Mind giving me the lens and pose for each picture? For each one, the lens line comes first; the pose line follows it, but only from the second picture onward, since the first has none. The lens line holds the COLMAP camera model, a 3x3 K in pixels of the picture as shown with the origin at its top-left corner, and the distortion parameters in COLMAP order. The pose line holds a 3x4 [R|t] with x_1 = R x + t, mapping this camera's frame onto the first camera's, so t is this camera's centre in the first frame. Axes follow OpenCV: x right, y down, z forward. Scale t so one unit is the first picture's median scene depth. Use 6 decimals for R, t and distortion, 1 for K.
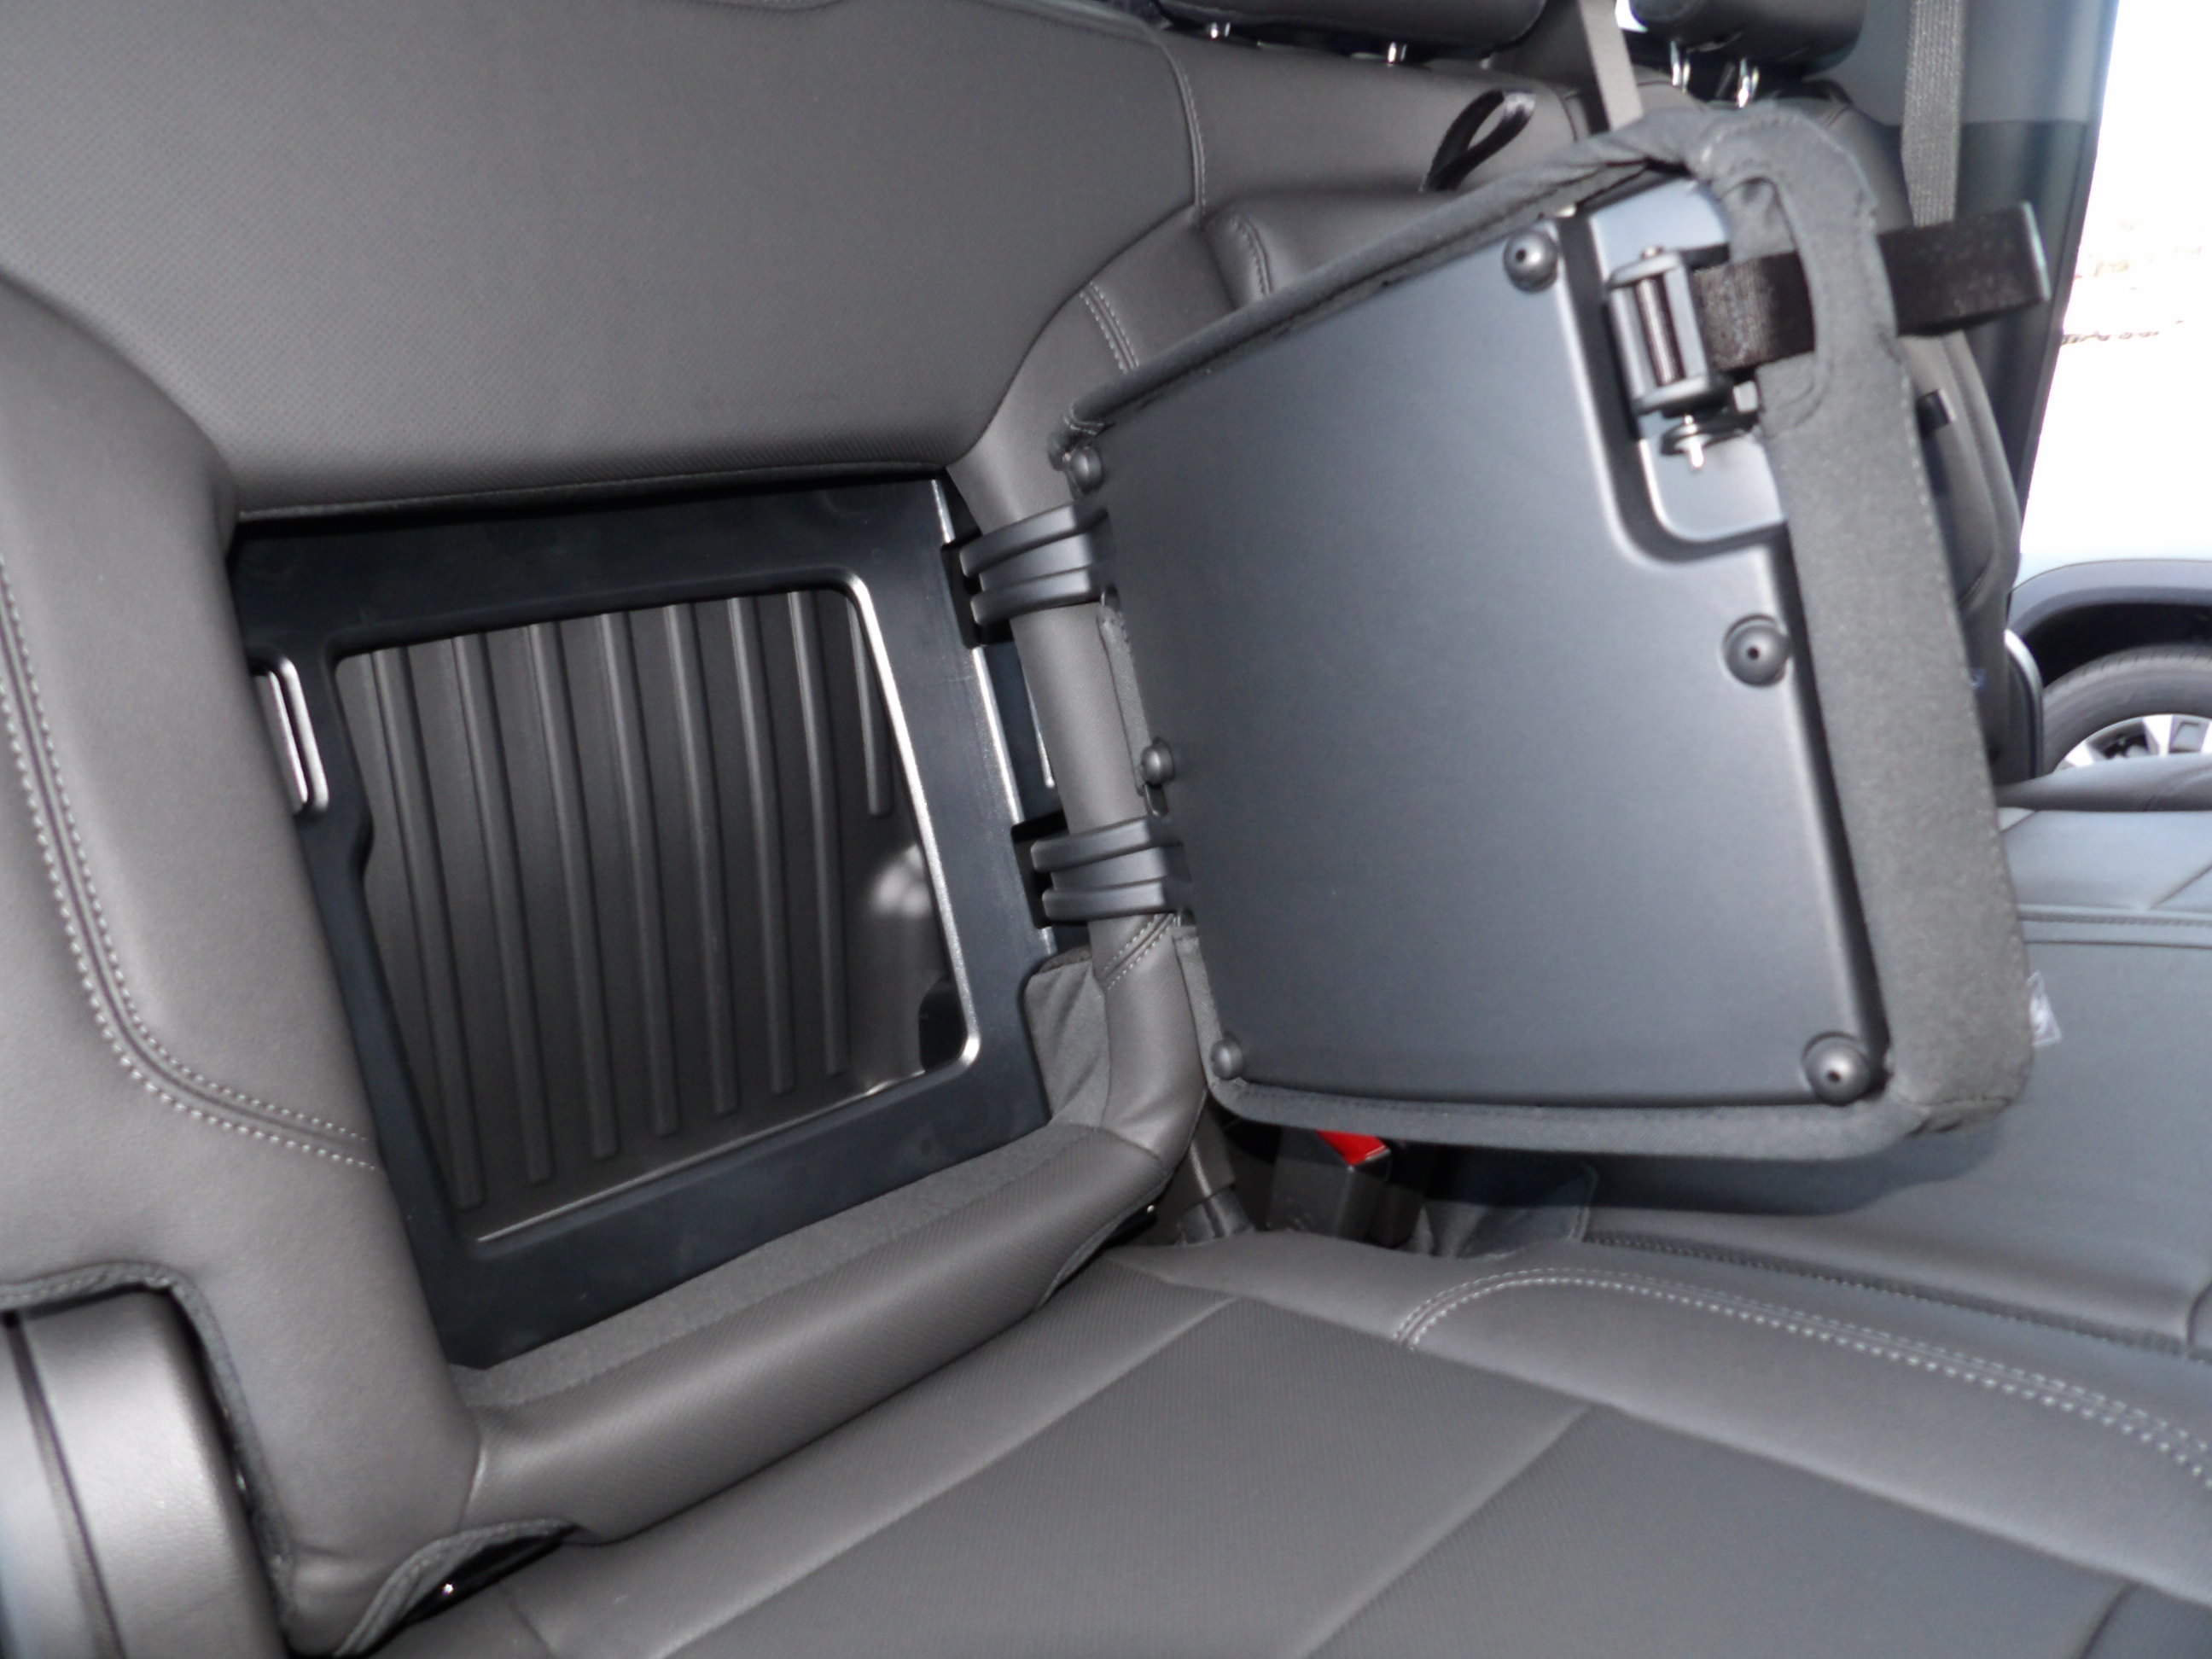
lens RADIAL K [[1606.5, 0, 1100.6], [0, 1606.5, 789.8], [0, 0, 1]] dist [-0.000764, 0.003970]
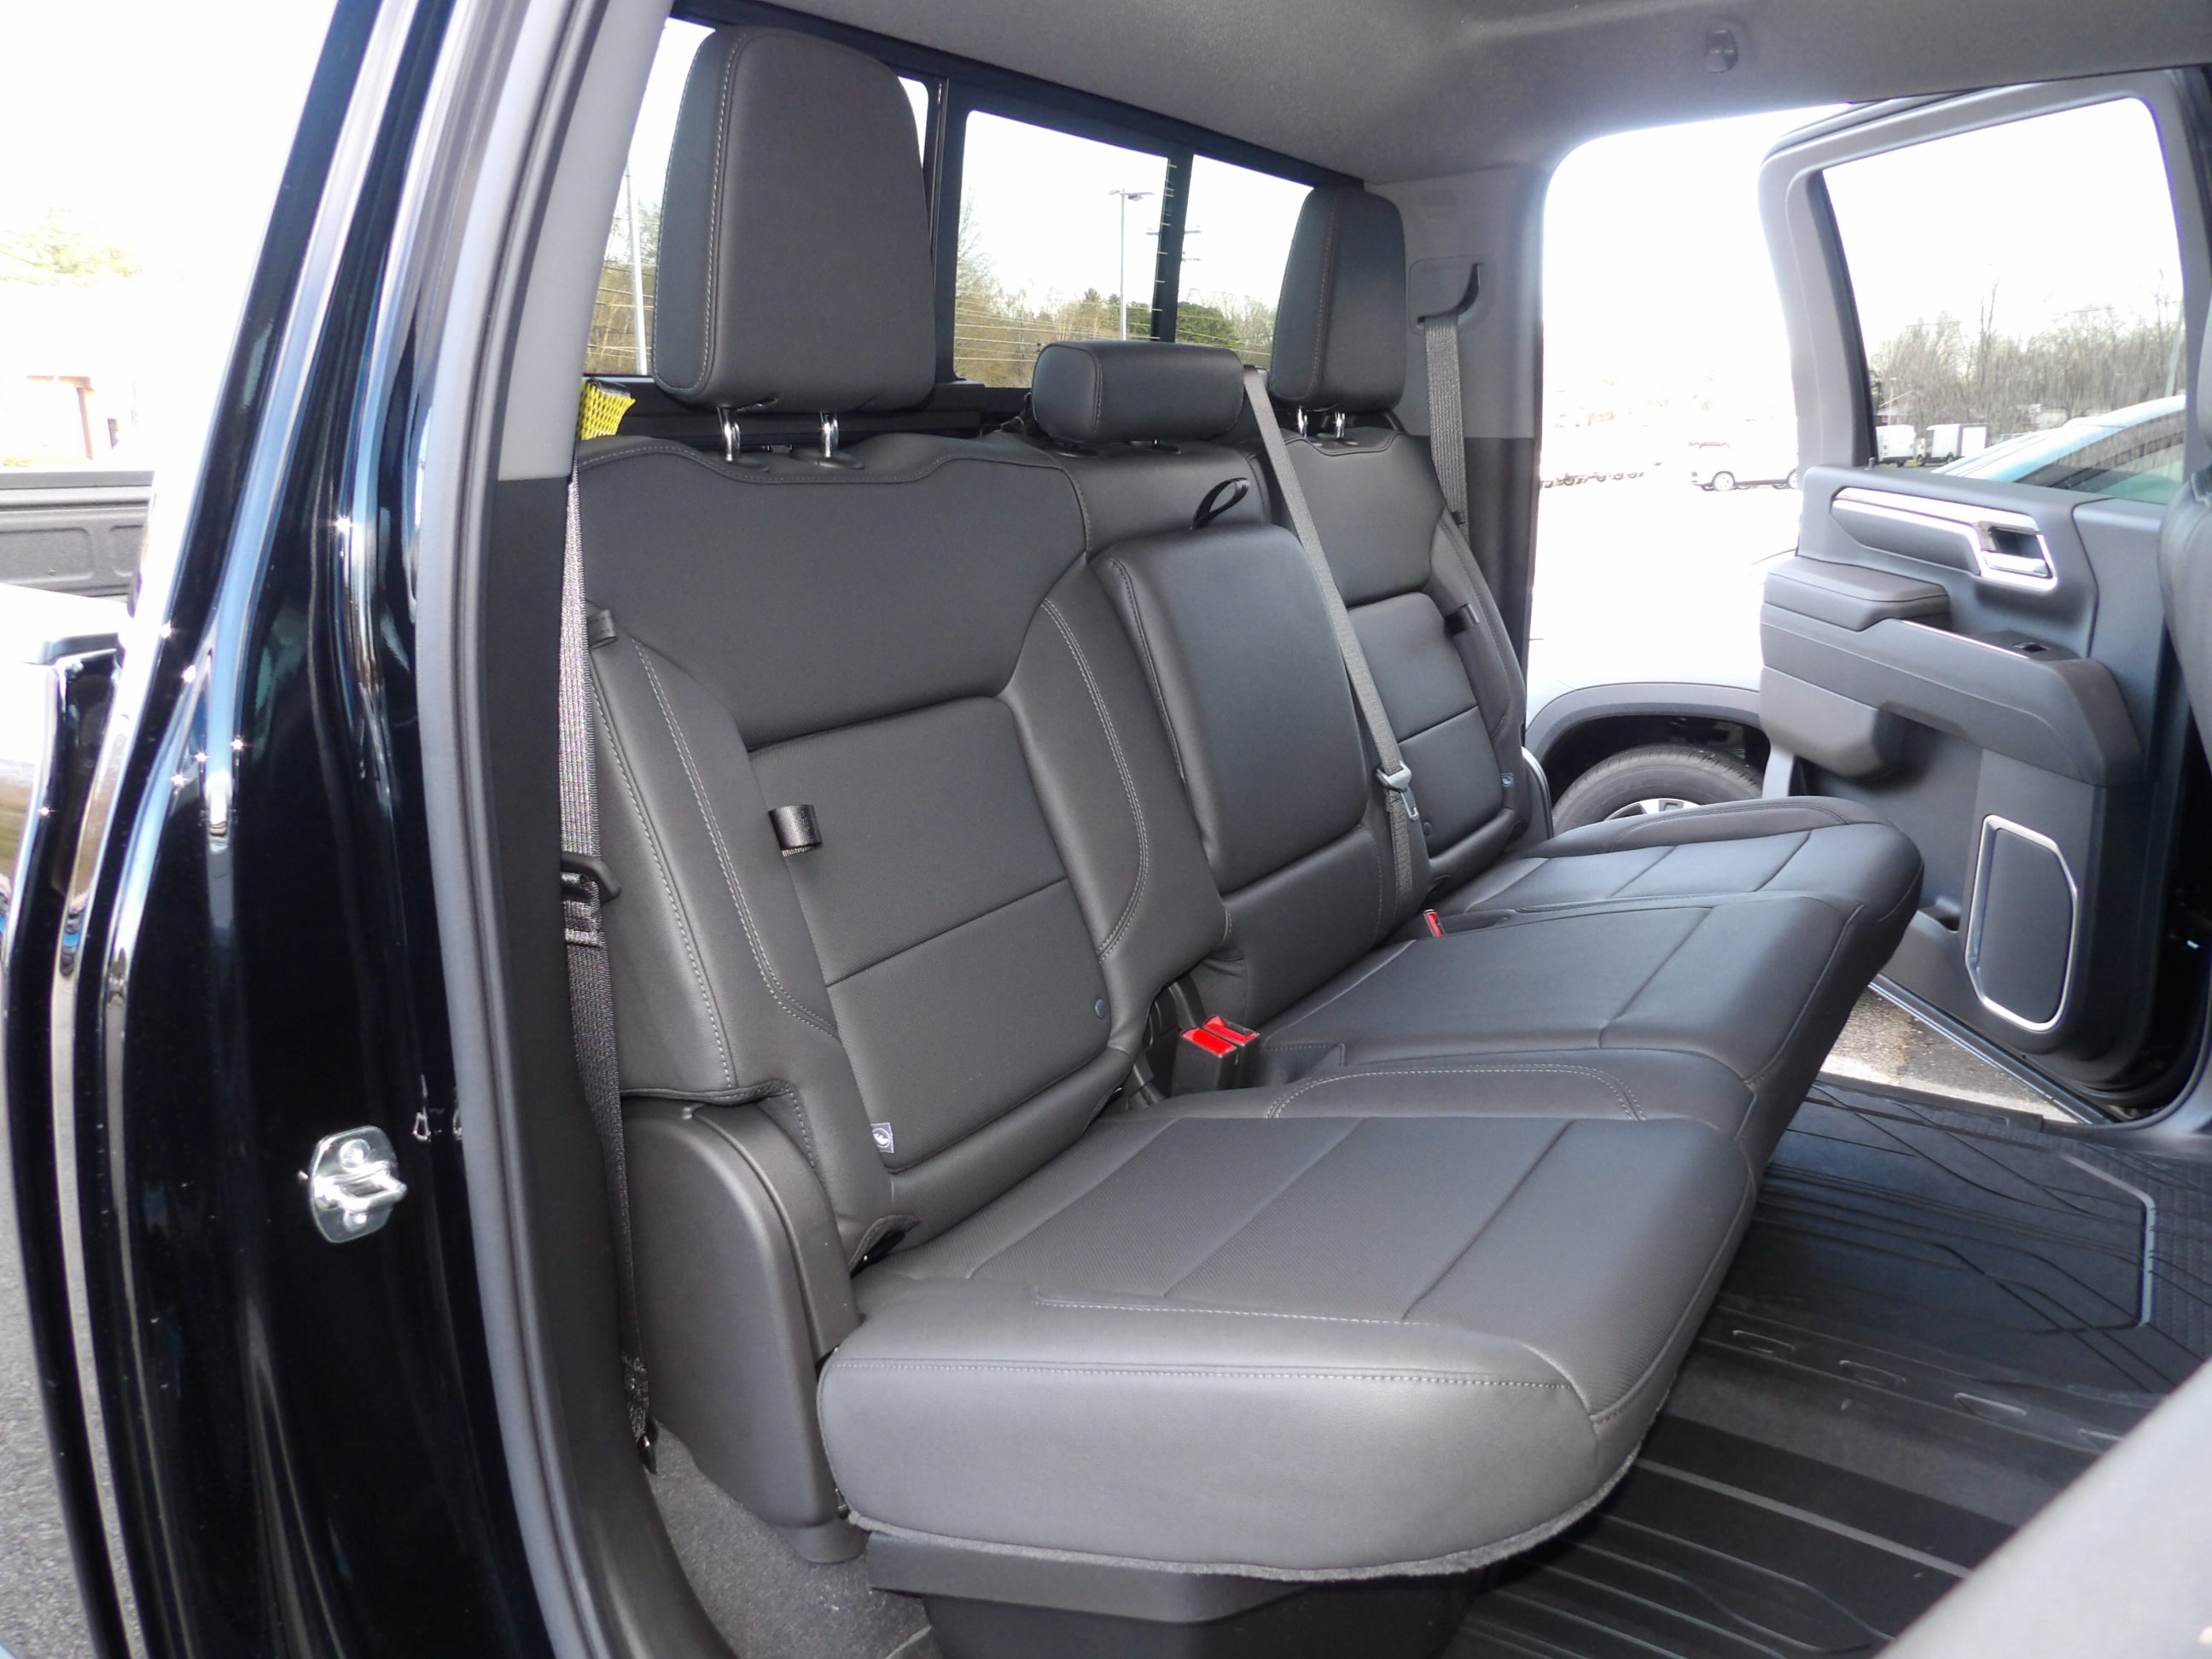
lens RADIAL K [[1587.4, 0, 1099.2], [0, 1587.4, 799.5], [0, 0, 1]] dist [-0.000709, 0.008135]
pose [[0.971451, -0.066089, 0.227850, -0.213451], [0.085111, 0.993568, -0.074685, 0.034486], [-0.221448, 0.091945, 0.970828, -0.444984]]
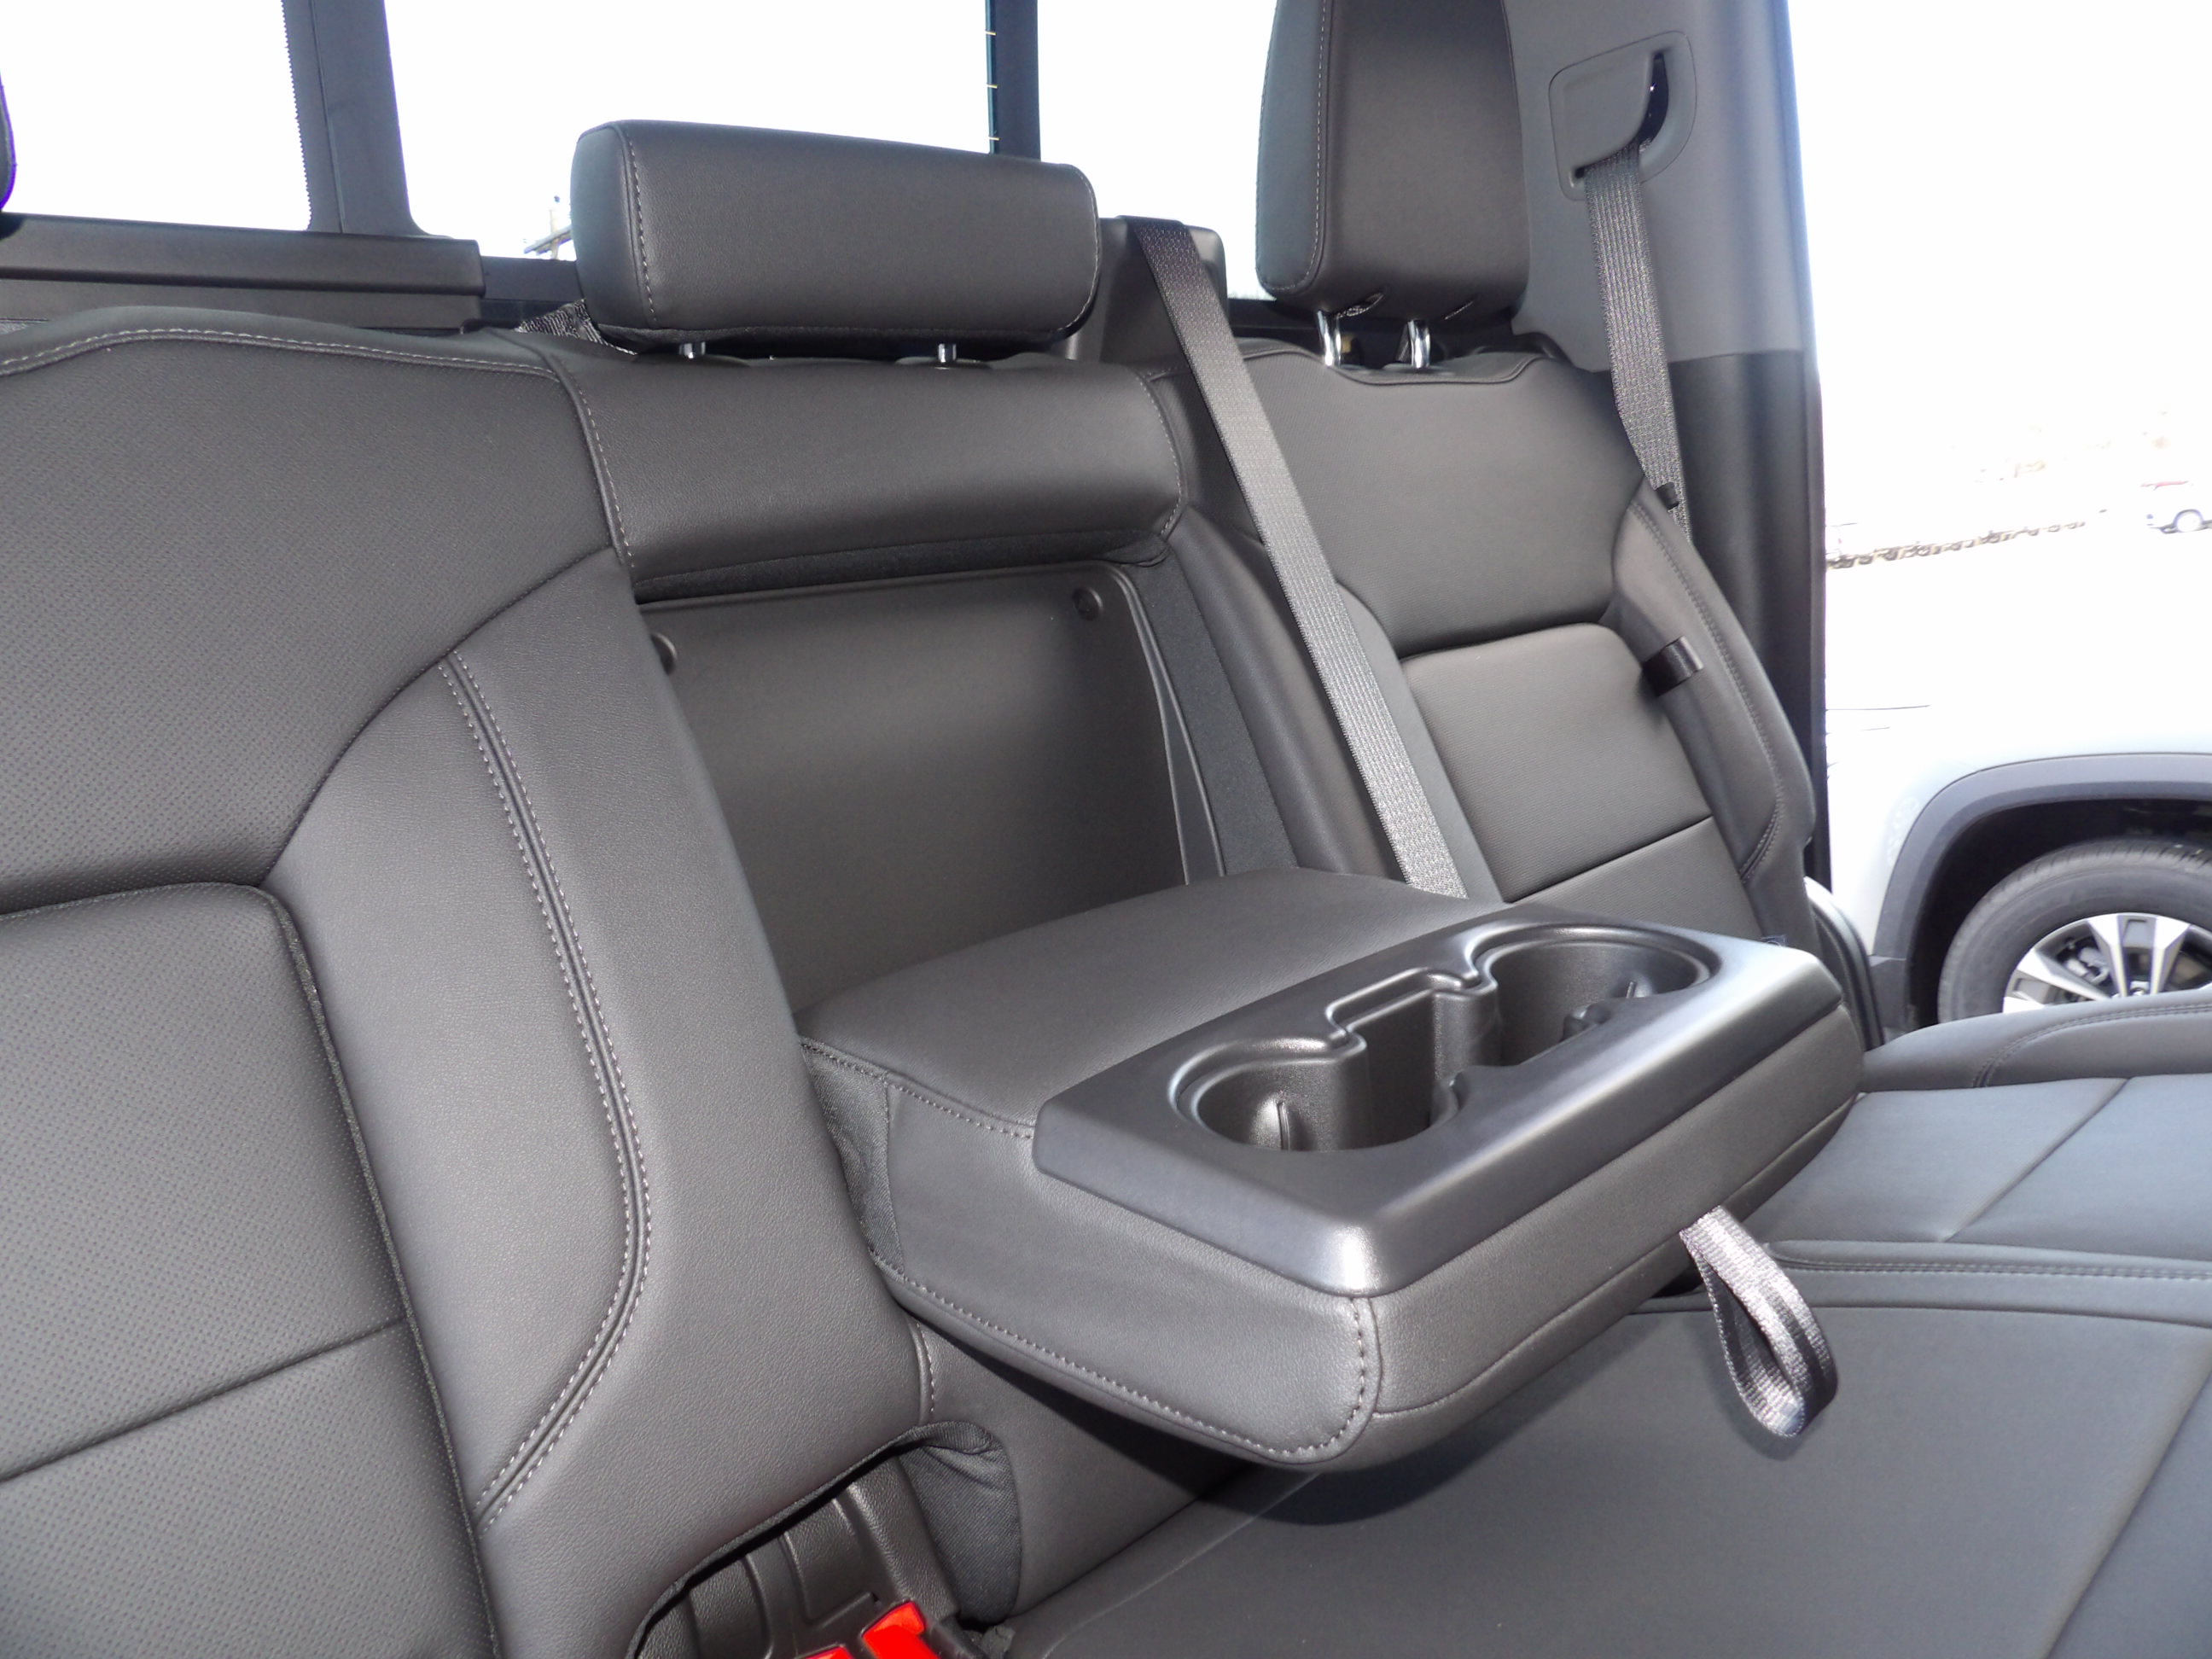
lens RADIAL K [[1587.4, 0, 1099.2], [0, 1587.4, 799.5], [0, 0, 1]] dist [-0.000709, 0.008135]
pose [[0.995397, -0.095837, -0.000421, 0.178820], [0.094490, 0.982117, -0.162844, -0.041423], [0.016020, 0.162055, 0.986652, 0.114661]]
